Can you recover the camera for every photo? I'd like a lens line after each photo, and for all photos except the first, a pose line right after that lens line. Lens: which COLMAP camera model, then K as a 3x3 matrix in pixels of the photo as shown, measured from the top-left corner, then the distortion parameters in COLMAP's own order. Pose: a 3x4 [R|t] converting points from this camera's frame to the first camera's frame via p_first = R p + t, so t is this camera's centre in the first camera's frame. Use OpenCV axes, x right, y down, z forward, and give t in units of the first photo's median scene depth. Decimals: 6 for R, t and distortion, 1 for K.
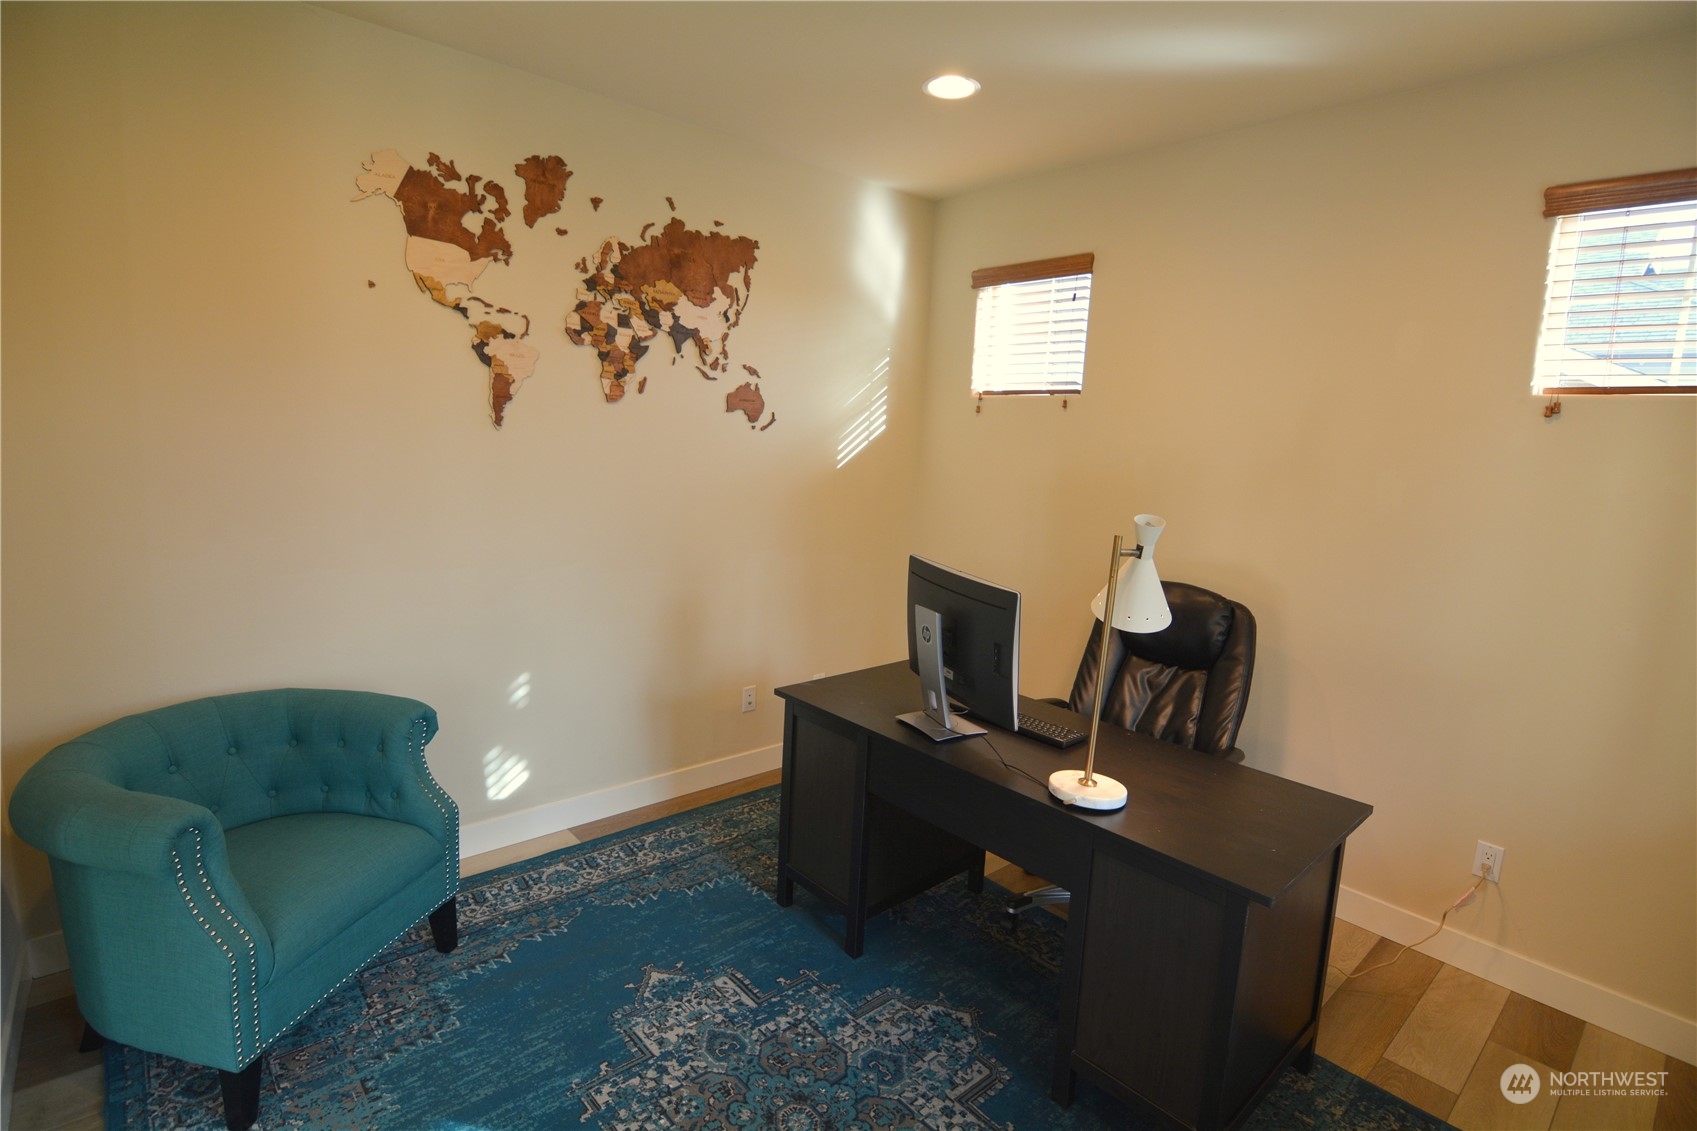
lens RADIAL K [[818.8, 0, 850.5], [0, 818.8, 563.4], [0, 0, 1]] dist [-0.004880, -0.011556]
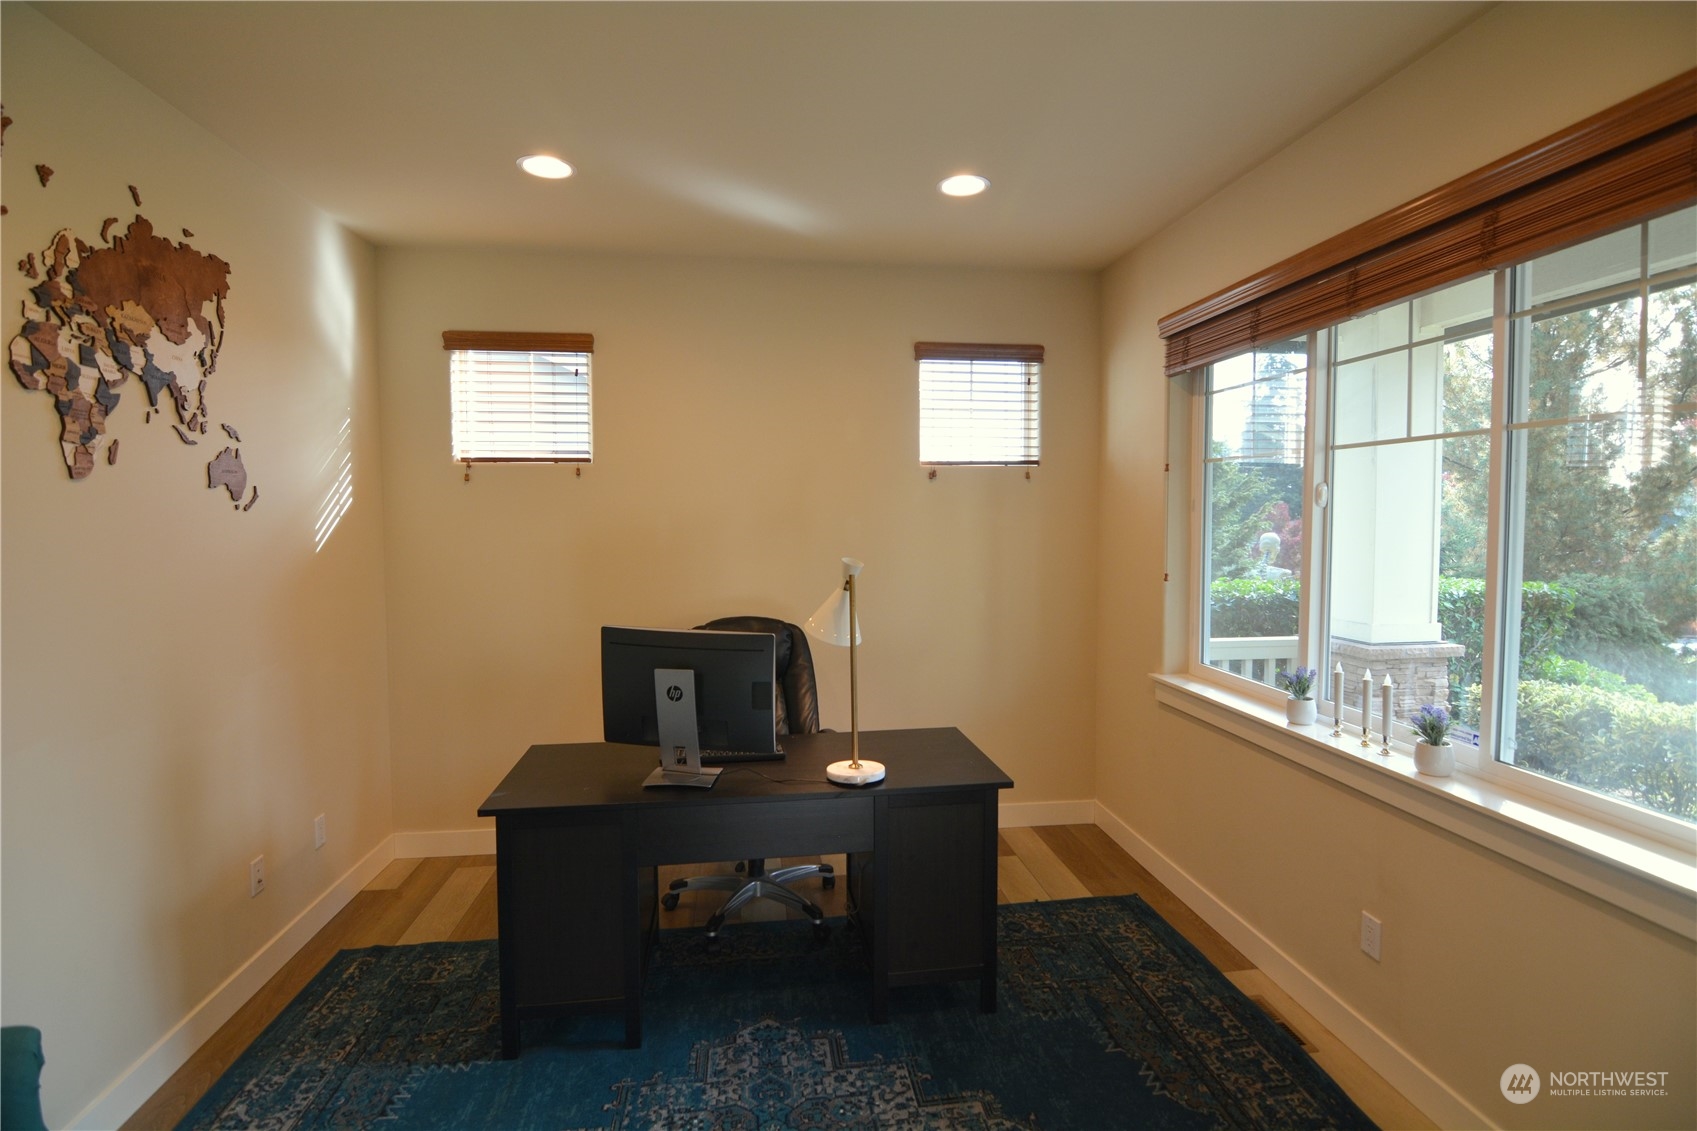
lens RADIAL K [[818.8, 0, 855.2], [0, 818.8, 564.9], [0, 0, 1]] dist [-0.004880, -0.011556]
pose [[0.555682, -0.102326, 0.825074, -0.470722], [0.156756, 0.987493, 0.016895, -0.043544], [-0.816484, 0.119947, 0.564772, 0.146182]]
